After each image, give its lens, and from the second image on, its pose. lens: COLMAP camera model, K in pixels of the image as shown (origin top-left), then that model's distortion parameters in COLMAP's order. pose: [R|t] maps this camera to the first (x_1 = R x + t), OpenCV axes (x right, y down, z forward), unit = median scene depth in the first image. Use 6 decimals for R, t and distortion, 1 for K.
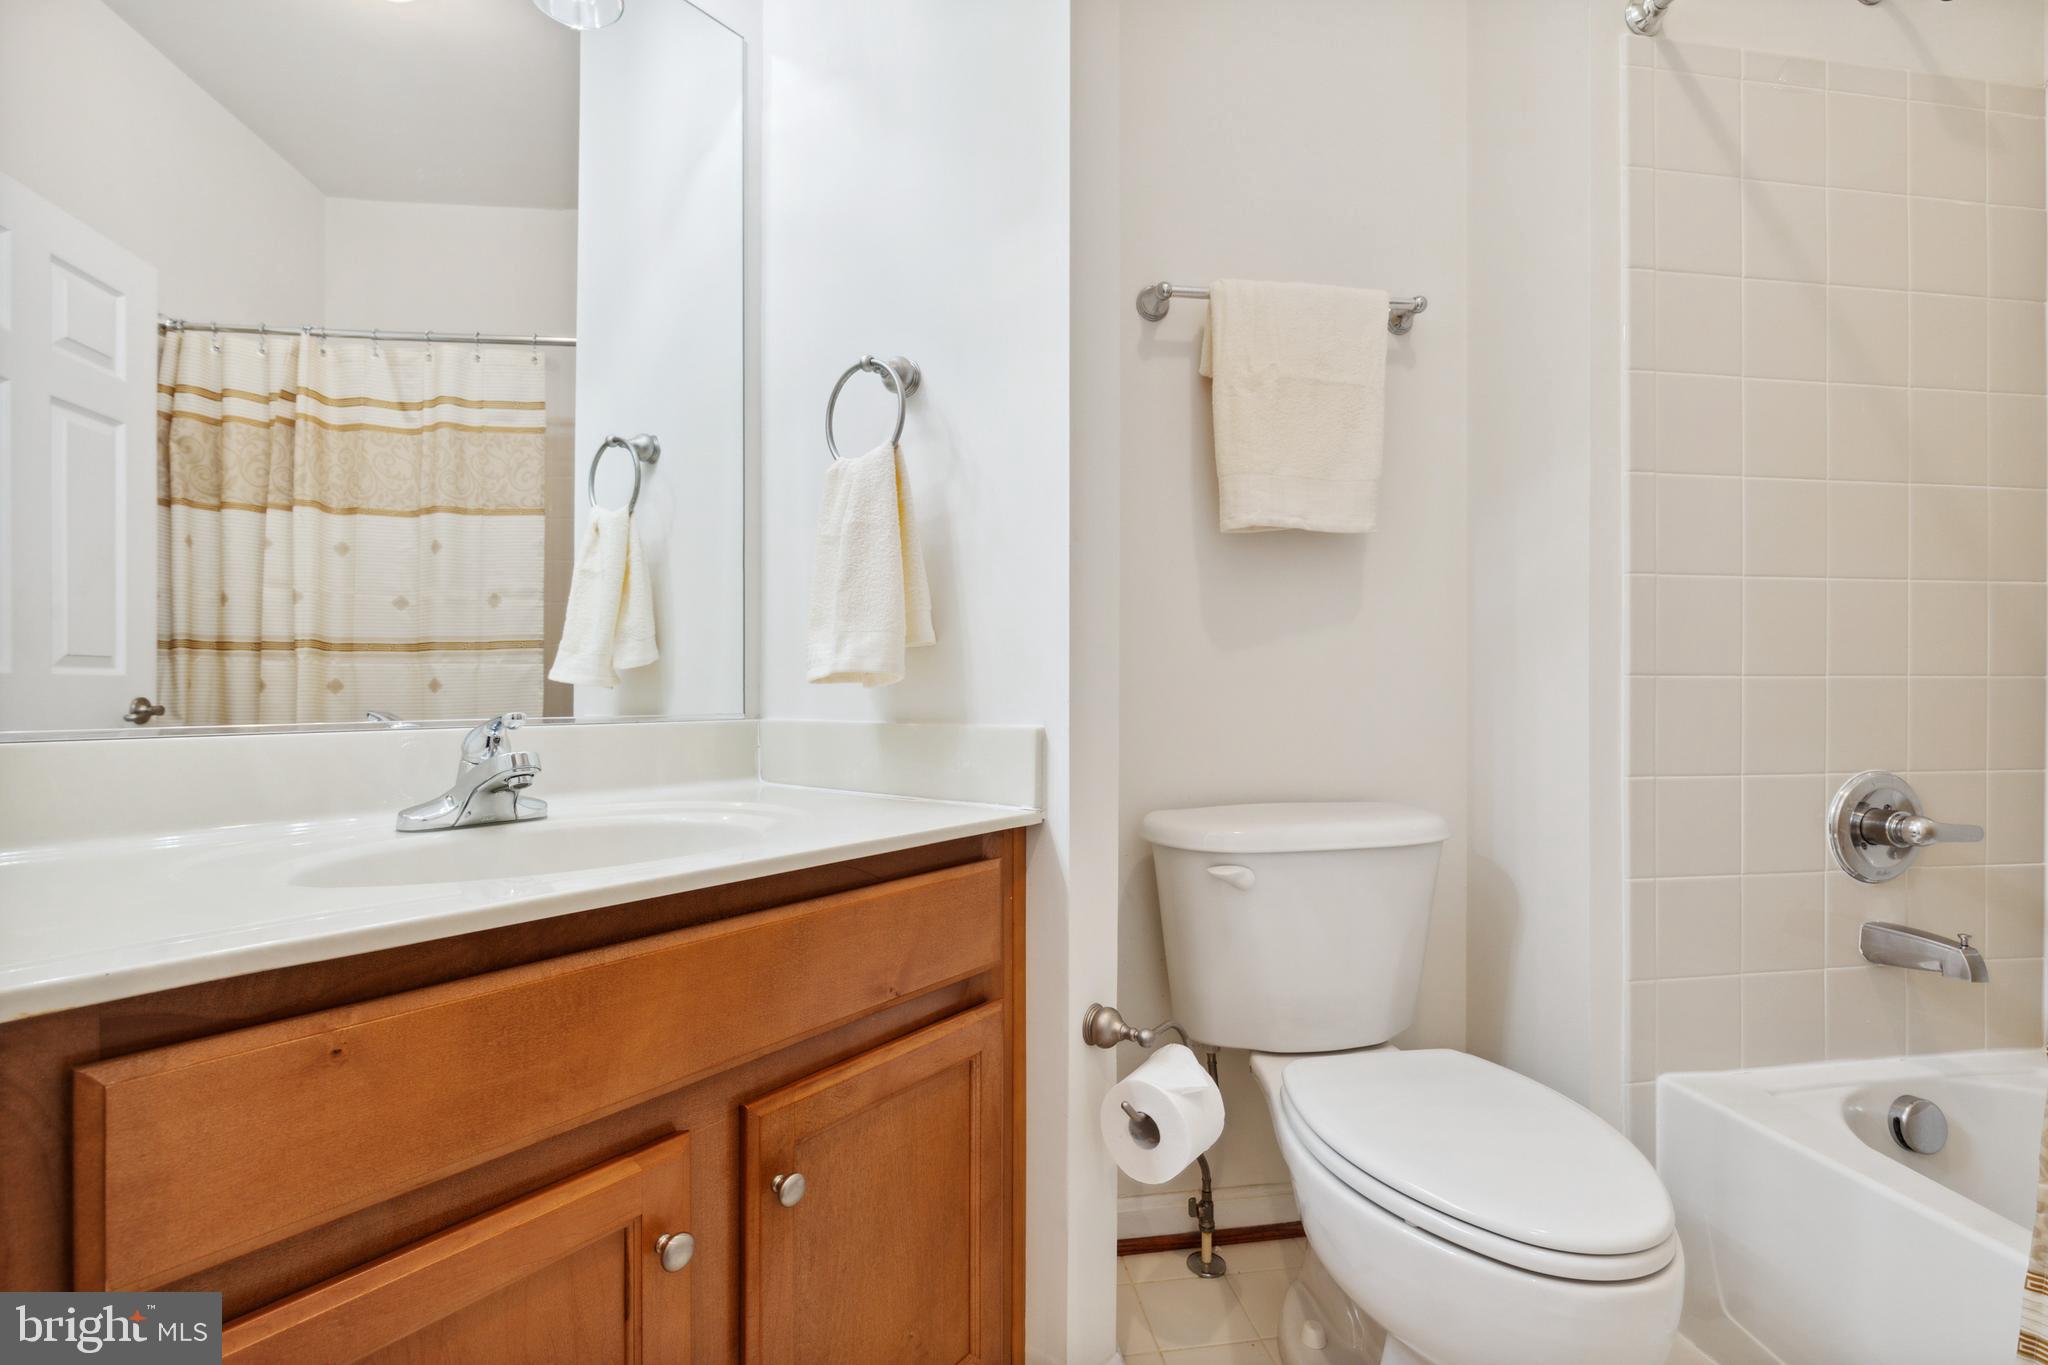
lens RADIAL K [[918.1, 0, 1021.5], [0, 918.1, 699.8], [0, 0, 1]] dist [-0.000966, 0.000085]
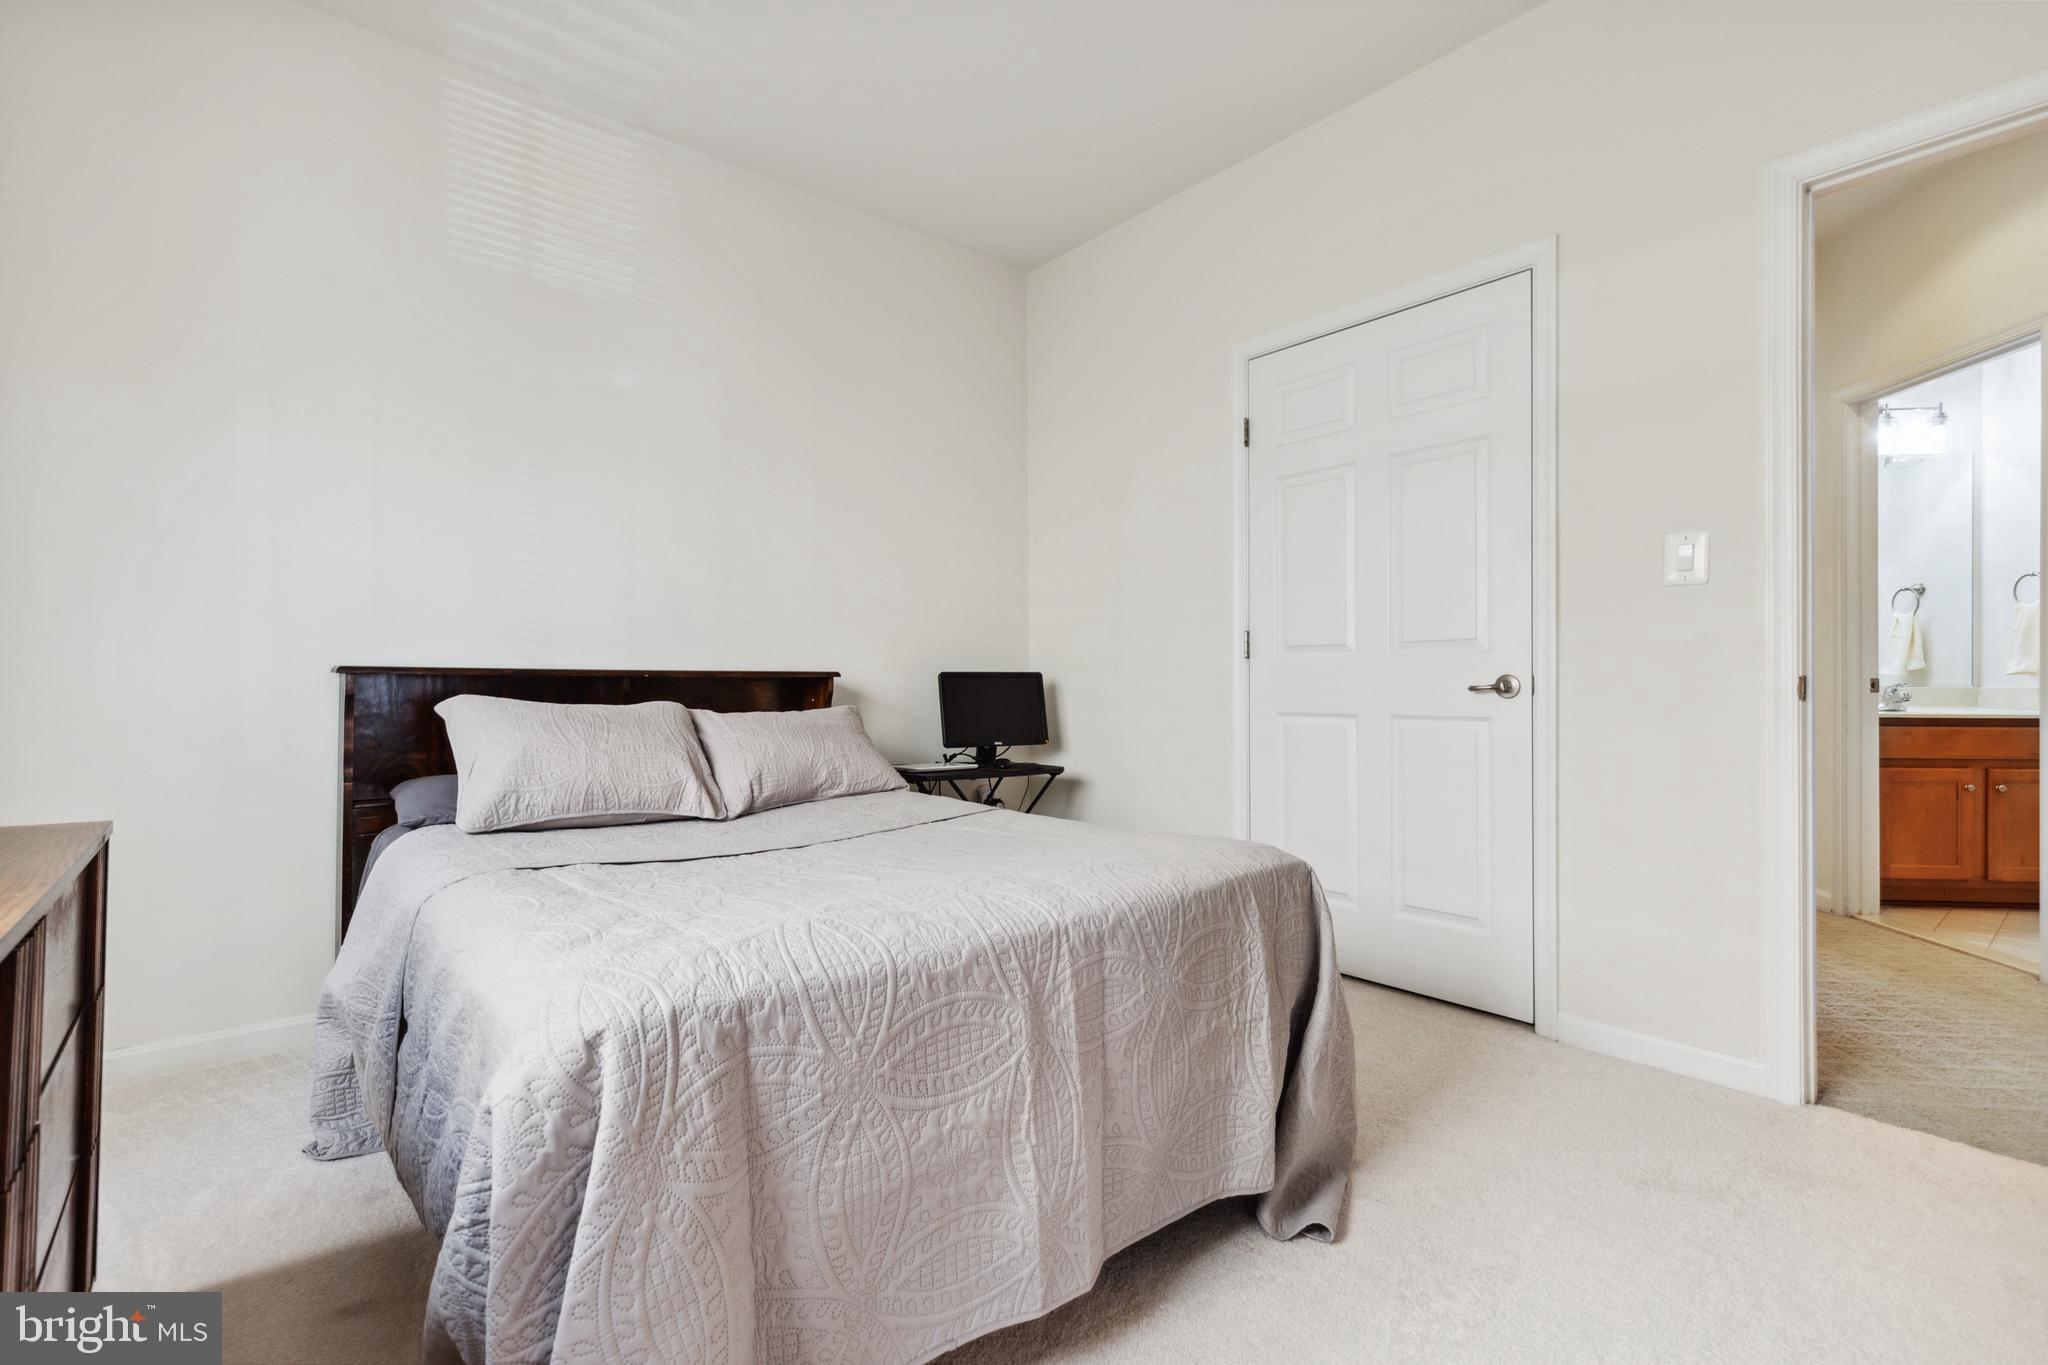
lens RADIAL K [[918.1, 0, 1021.5], [0, 918.1, 699.8], [0, 0, 1]] dist [-0.000966, 0.000085]
pose [[0.513829, 0.010277, -0.857831, 0.657941], [0.001998, 0.999911, 0.013176, 0.018153], [0.857890, -0.008484, 0.513763, -3.150468]]
